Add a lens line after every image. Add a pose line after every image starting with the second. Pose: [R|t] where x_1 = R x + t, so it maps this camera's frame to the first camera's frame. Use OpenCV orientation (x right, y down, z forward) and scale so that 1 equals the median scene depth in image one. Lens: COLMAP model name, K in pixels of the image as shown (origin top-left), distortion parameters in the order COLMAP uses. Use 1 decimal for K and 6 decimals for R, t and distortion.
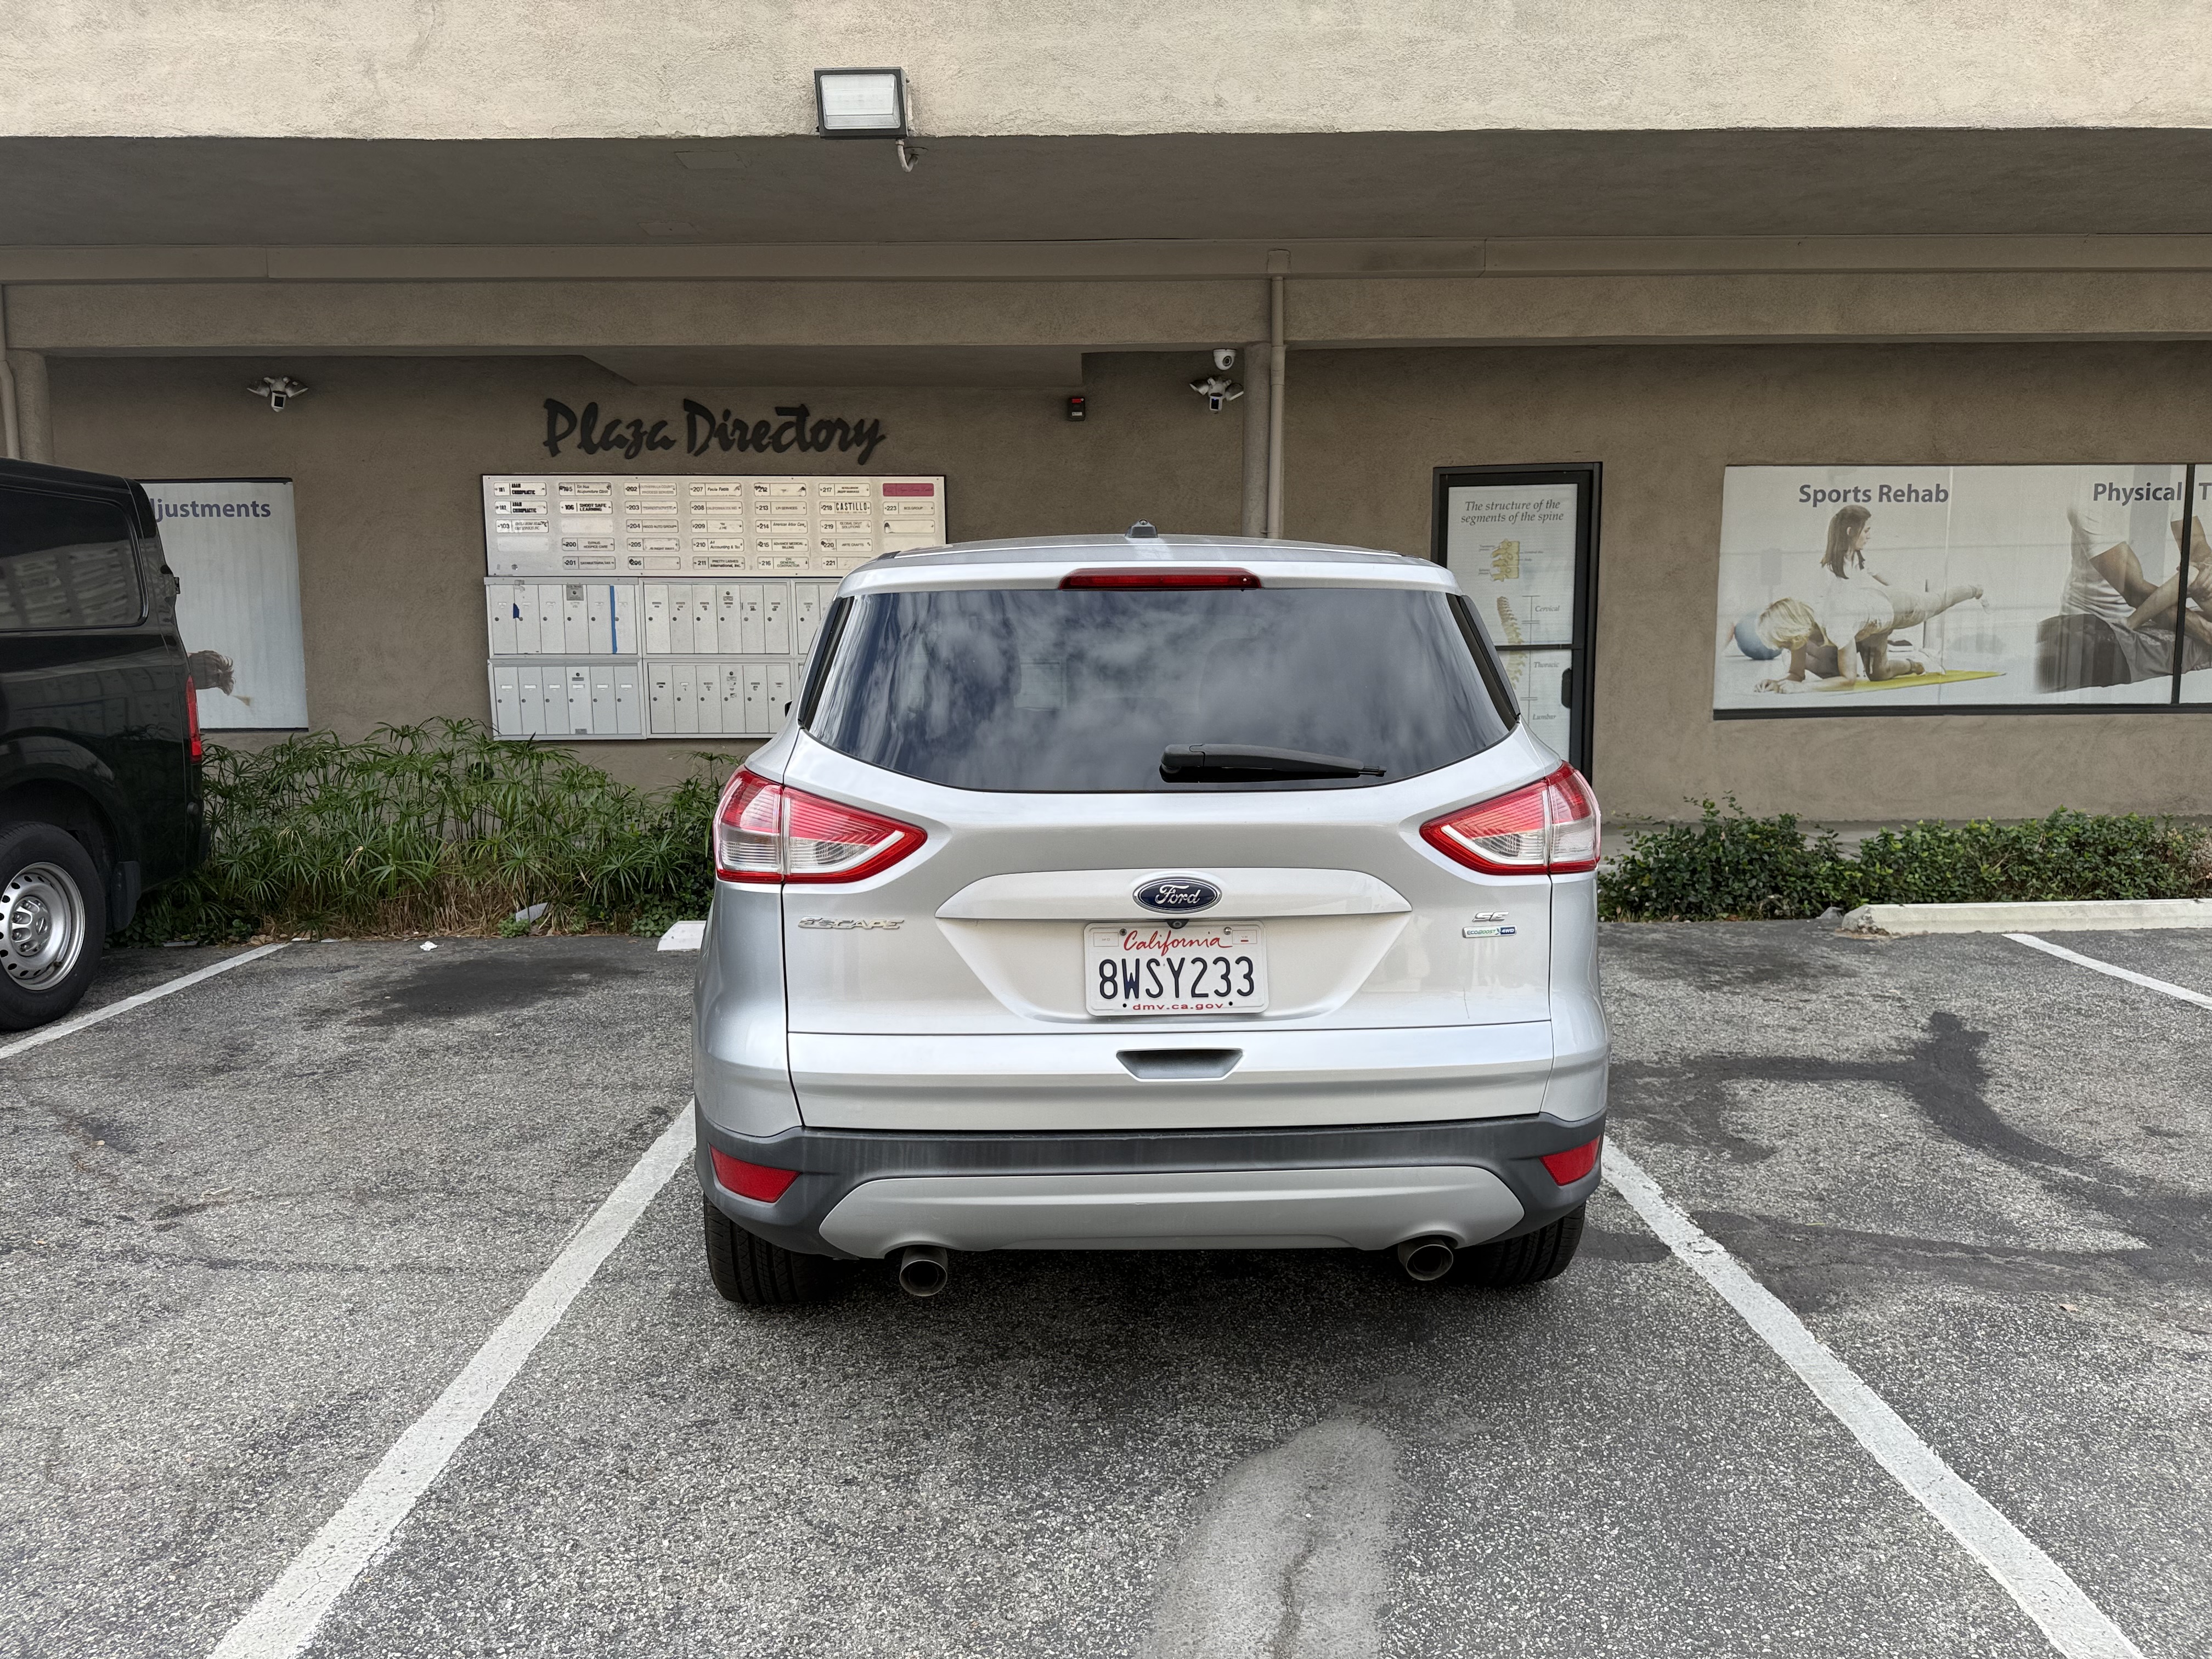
lens RADIAL K [[1555.7, 0, 1092.6], [0, 1555.7, 815.5], [0, 0, 1]] dist [0.025280, -0.036319]
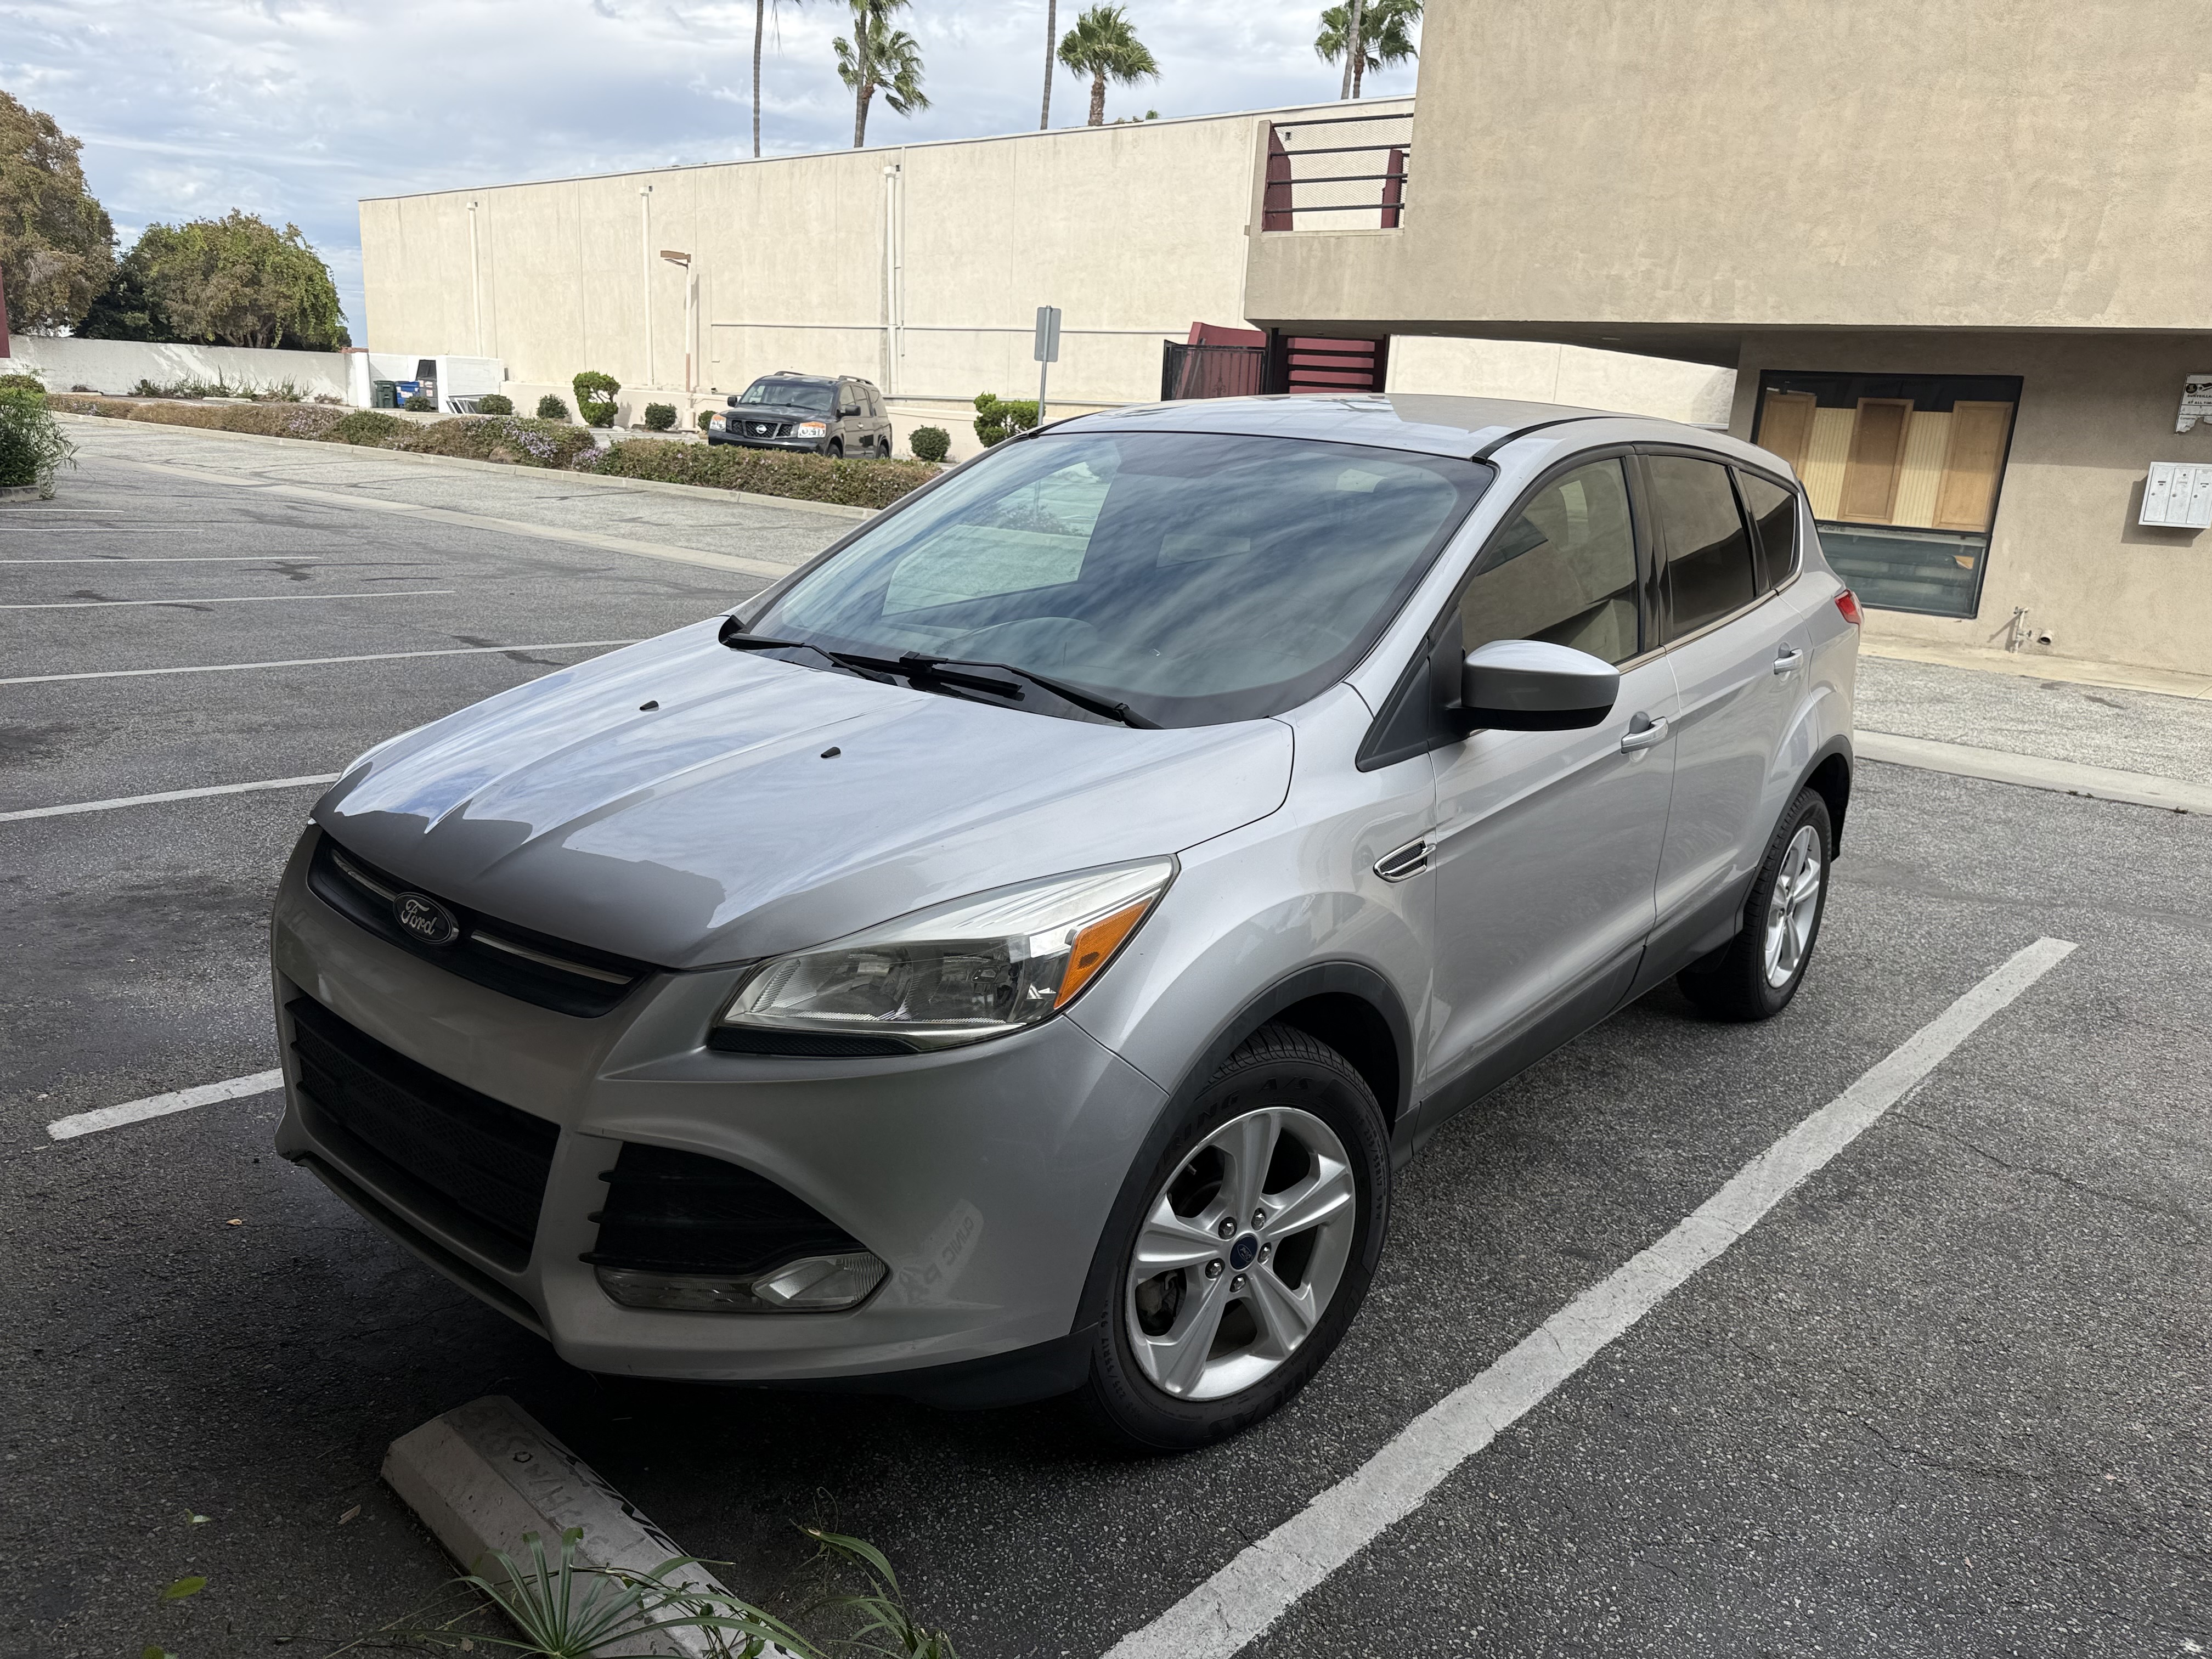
lens RADIAL K [[1555.7, 0, 1111.9], [0, 1555.7, 846.2], [0, 0, 1]] dist [0.025280, -0.036319]
pose [[-0.739978, -0.206650, 0.640100, -0.358251], [0.031006, 0.940145, 0.339360, -0.168420], [-0.671916, 0.270966, -0.689280, 1.283306]]
